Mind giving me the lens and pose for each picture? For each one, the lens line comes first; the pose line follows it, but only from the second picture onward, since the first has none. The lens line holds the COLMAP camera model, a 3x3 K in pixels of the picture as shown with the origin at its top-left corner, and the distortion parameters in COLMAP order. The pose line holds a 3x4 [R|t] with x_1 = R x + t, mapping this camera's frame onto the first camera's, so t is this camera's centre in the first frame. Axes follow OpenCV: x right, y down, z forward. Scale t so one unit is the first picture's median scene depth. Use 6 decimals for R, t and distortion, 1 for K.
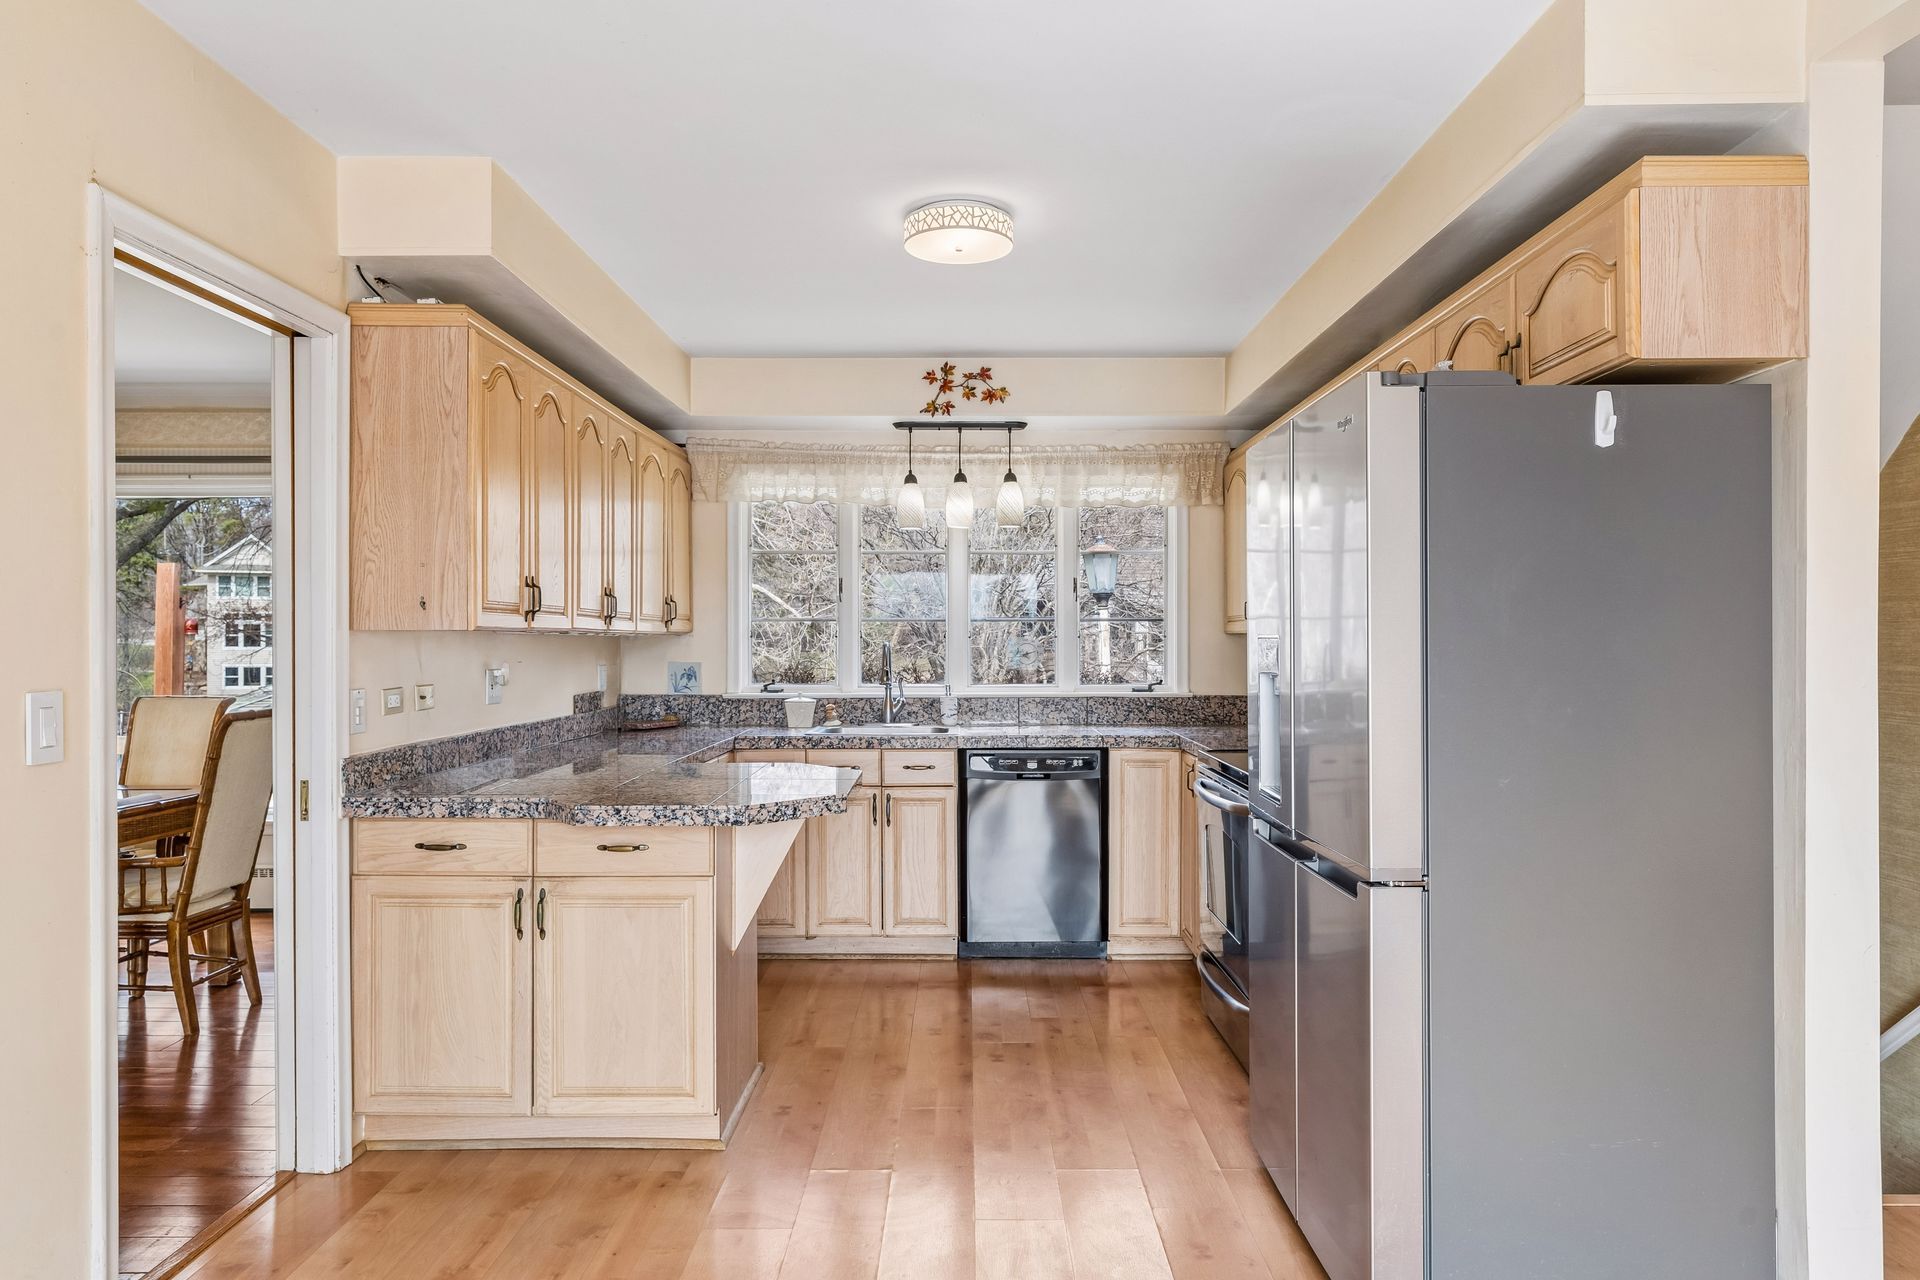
lens RADIAL K [[1228.5, 0, 958.7], [0, 1228.5, 650.1], [0, 0, 1]] dist [-0.003674, -0.000804]
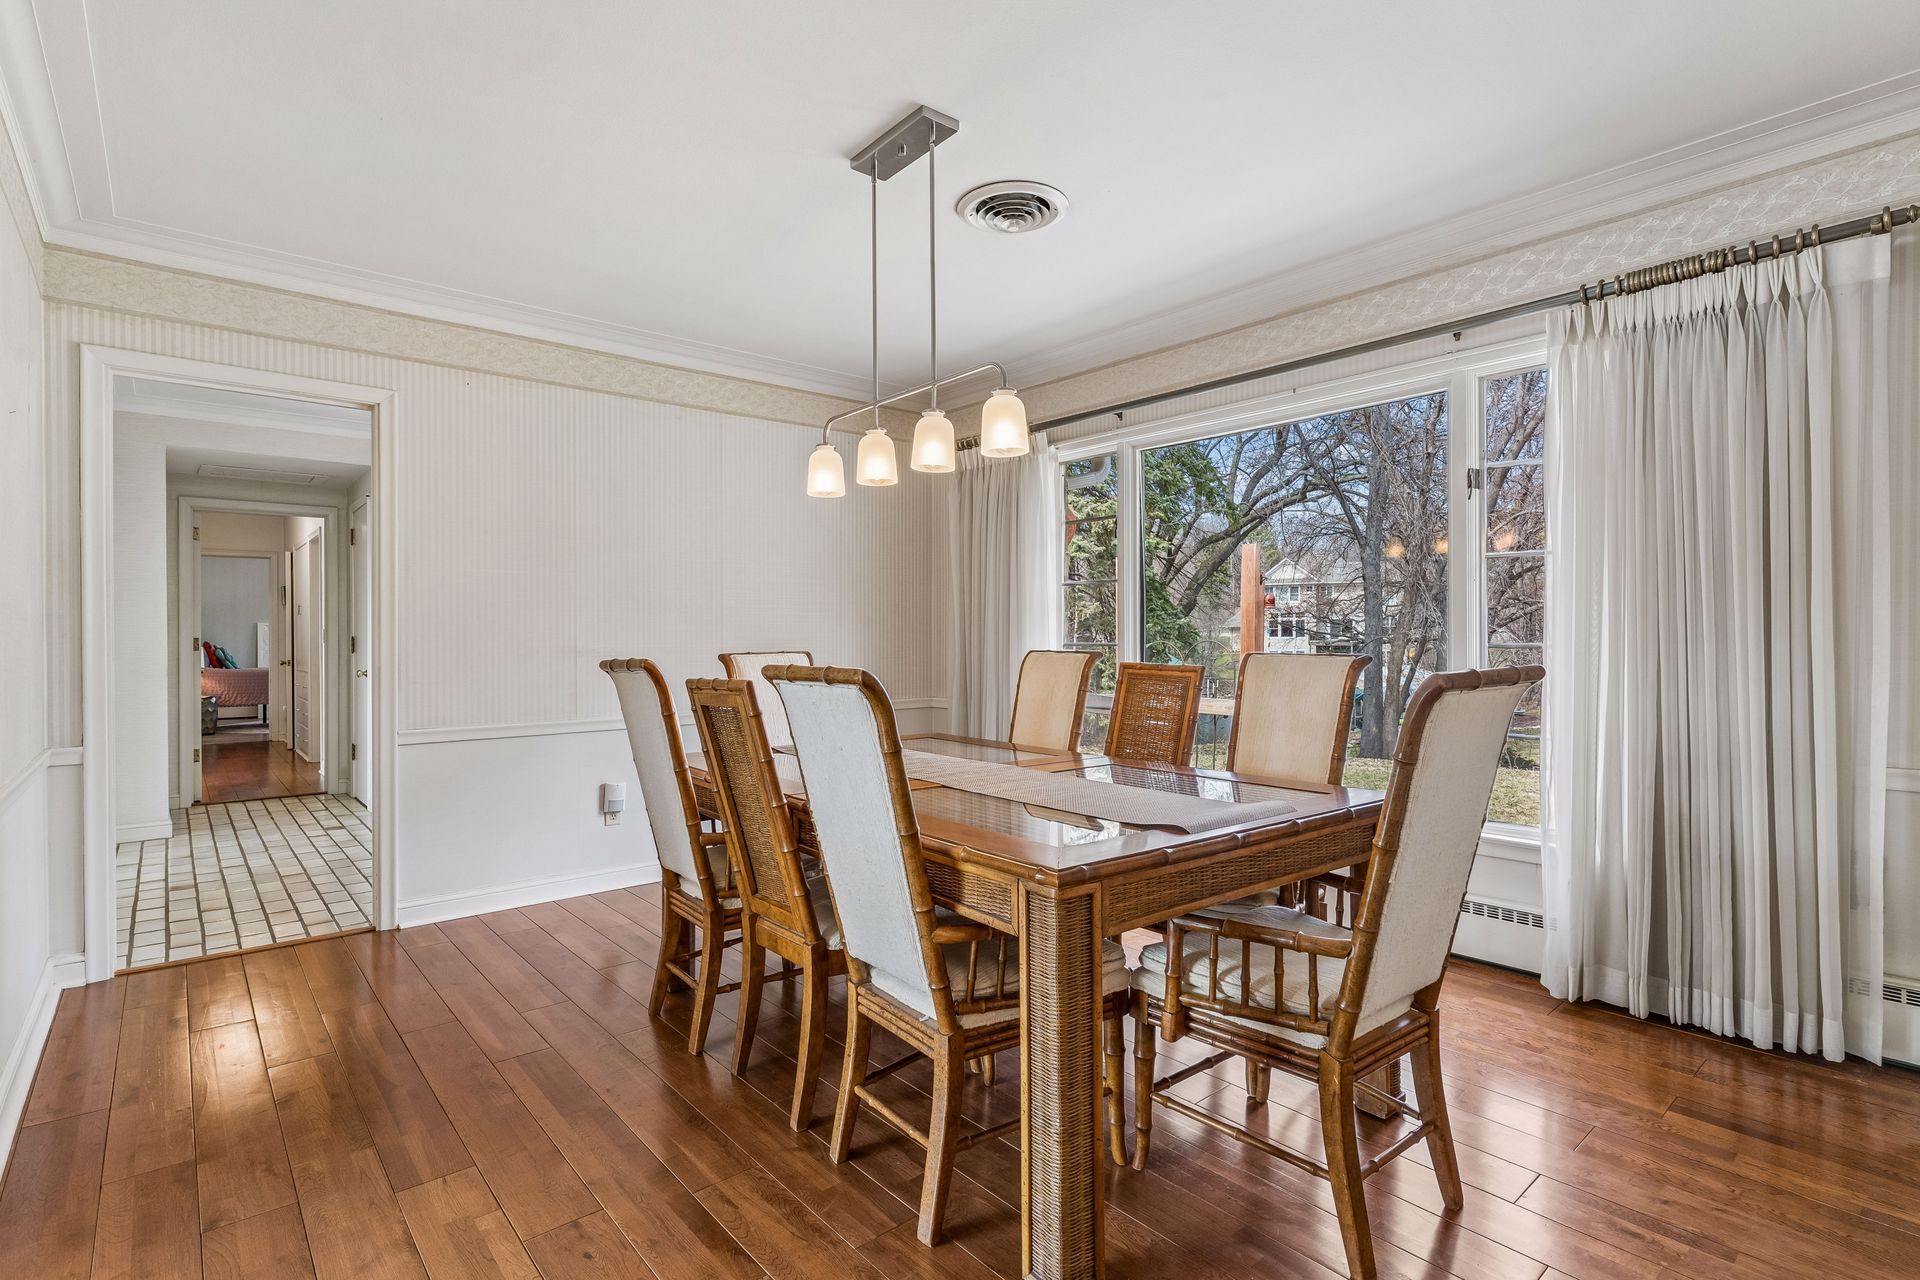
lens RADIAL K [[933.5, 0, 957.7], [0, 933.5, 642.5], [0, 0, 1]] dist [0.010463, 0.000496]
pose [[0.653117, -0.002326, -0.757253, -0.424644], [0.004914, 0.999987, 0.001166, 0.036923], [0.757241, -0.004483, 0.653120, 0.592384]]
